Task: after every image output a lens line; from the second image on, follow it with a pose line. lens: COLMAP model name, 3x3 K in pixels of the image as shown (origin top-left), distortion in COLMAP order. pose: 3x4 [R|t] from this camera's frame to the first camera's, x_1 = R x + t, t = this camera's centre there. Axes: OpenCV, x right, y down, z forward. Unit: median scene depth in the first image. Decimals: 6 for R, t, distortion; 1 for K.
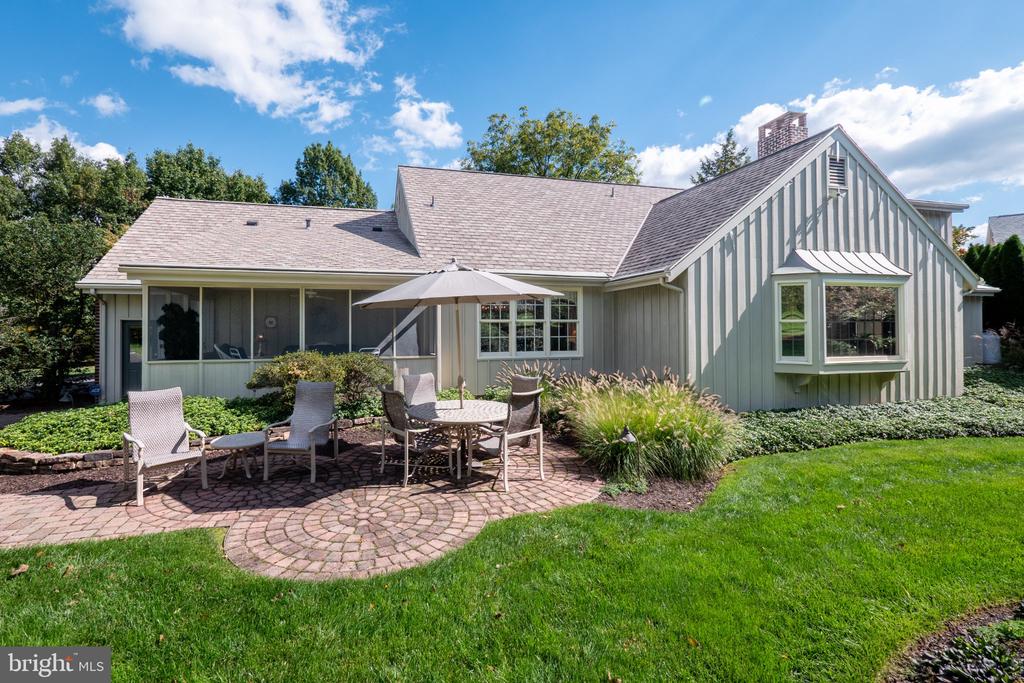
lens RADIAL K [[433.2, 0, 512.0], [0, 433.2, 341.5], [0, 0, 1]] dist [-0.002676, -0.000086]
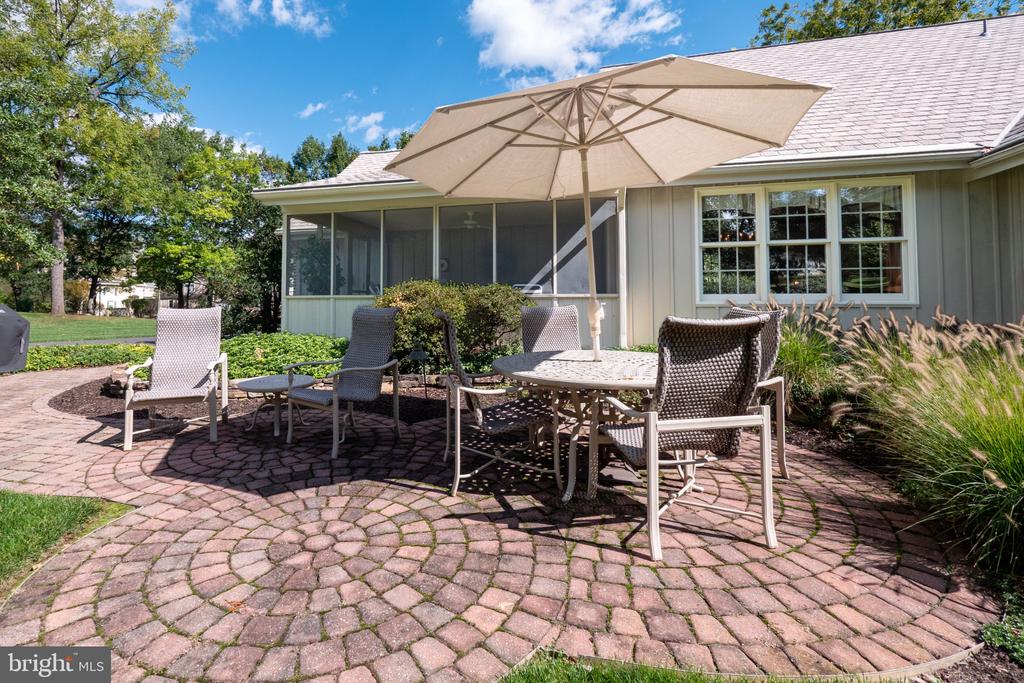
lens RADIAL K [[444.3, 0, 513.4], [0, 444.3, 311.4], [0, 0, 1]] dist [-0.003618, -0.000651]
pose [[0.831771, -0.014910, -0.554919, 0.104421], [0.002688, 0.999736, -0.022832, 0.115927], [0.555113, 0.017500, 0.831591, 0.543165]]
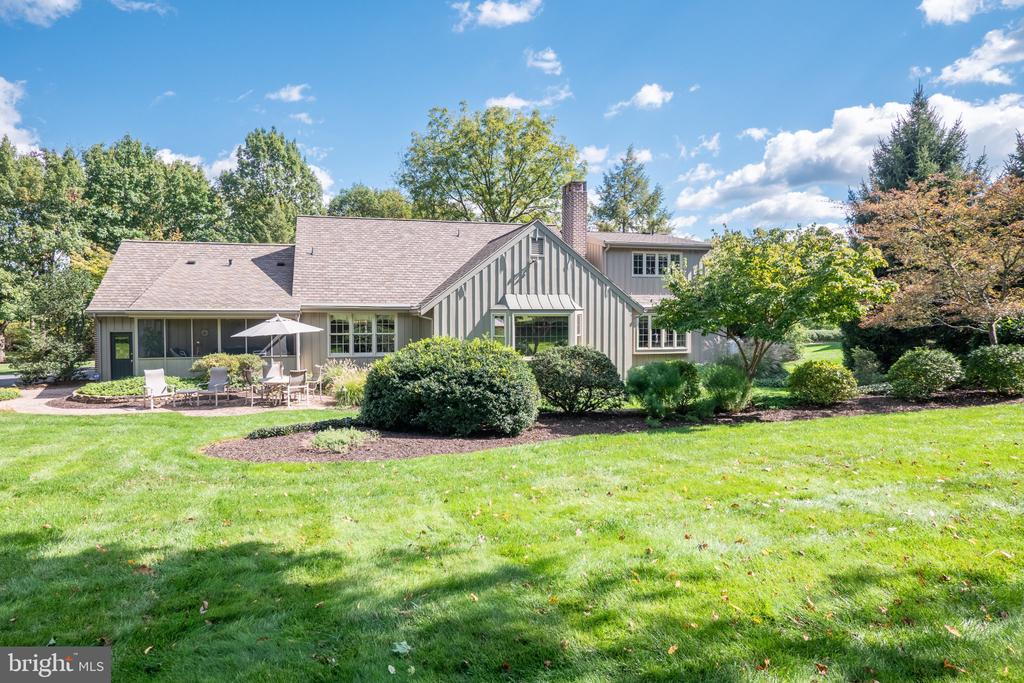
lens RADIAL K [[536.0, 0, 512.0], [0, 536.0, 341.5], [0, 0, 1]] dist [0.001332, -0.000550]
pose [[0.999991, 0.001933, -0.003656, 1.185451], [-0.001874, 0.999873, 0.015831, -0.099077], [0.003686, -0.015824, 0.999868, -1.965698]]
